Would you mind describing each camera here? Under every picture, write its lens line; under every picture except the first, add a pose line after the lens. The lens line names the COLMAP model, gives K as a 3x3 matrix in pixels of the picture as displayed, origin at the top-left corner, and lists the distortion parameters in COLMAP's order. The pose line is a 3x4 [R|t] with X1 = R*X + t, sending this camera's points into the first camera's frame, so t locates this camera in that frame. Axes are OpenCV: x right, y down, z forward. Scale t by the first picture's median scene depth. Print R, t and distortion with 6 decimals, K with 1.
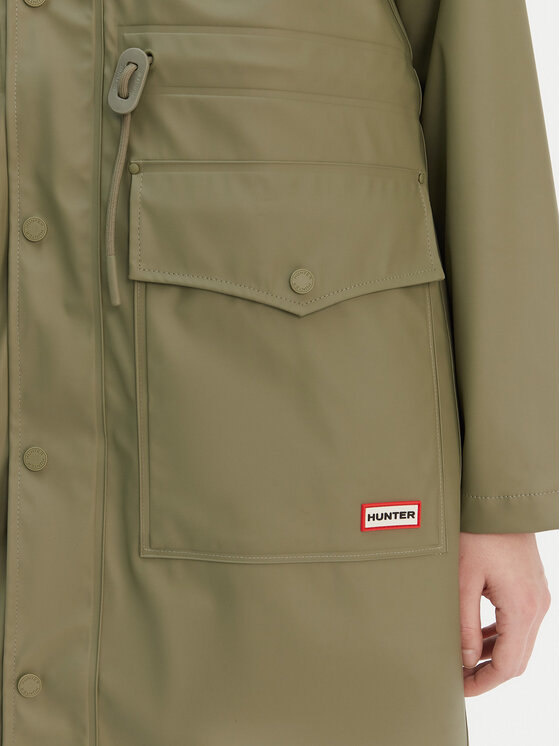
lens RADIAL K [[1229.6, 0, 280.0], [0, 1229.6, 373.0], [0, 0, 1]] dist [-0.029714, -0.089558]
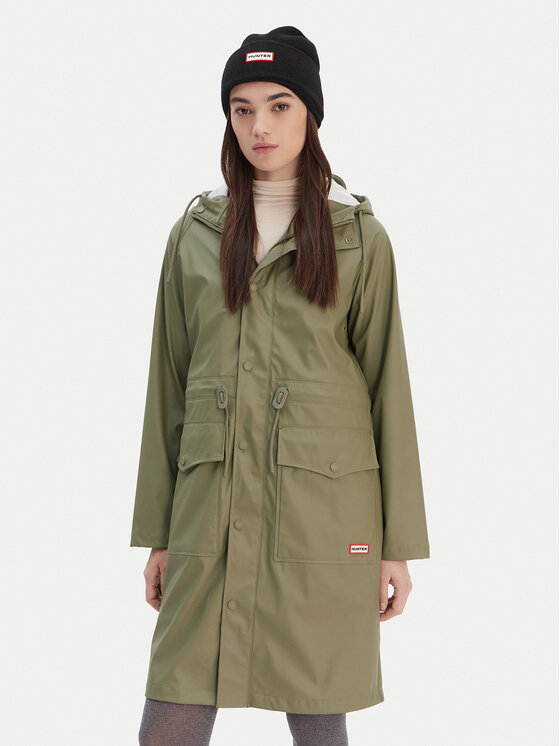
lens RADIAL K [[1050.0, 0, 280.0], [0, 1050.0, 373.0], [0, 0, 1]] dist [-0.276088, -0.000299]
pose [[0.994698, 0.050499, 0.089589, -0.343919], [-0.035620, 0.986390, -0.160520, 0.109358], [-0.096476, 0.156478, 0.982958, -1.479013]]
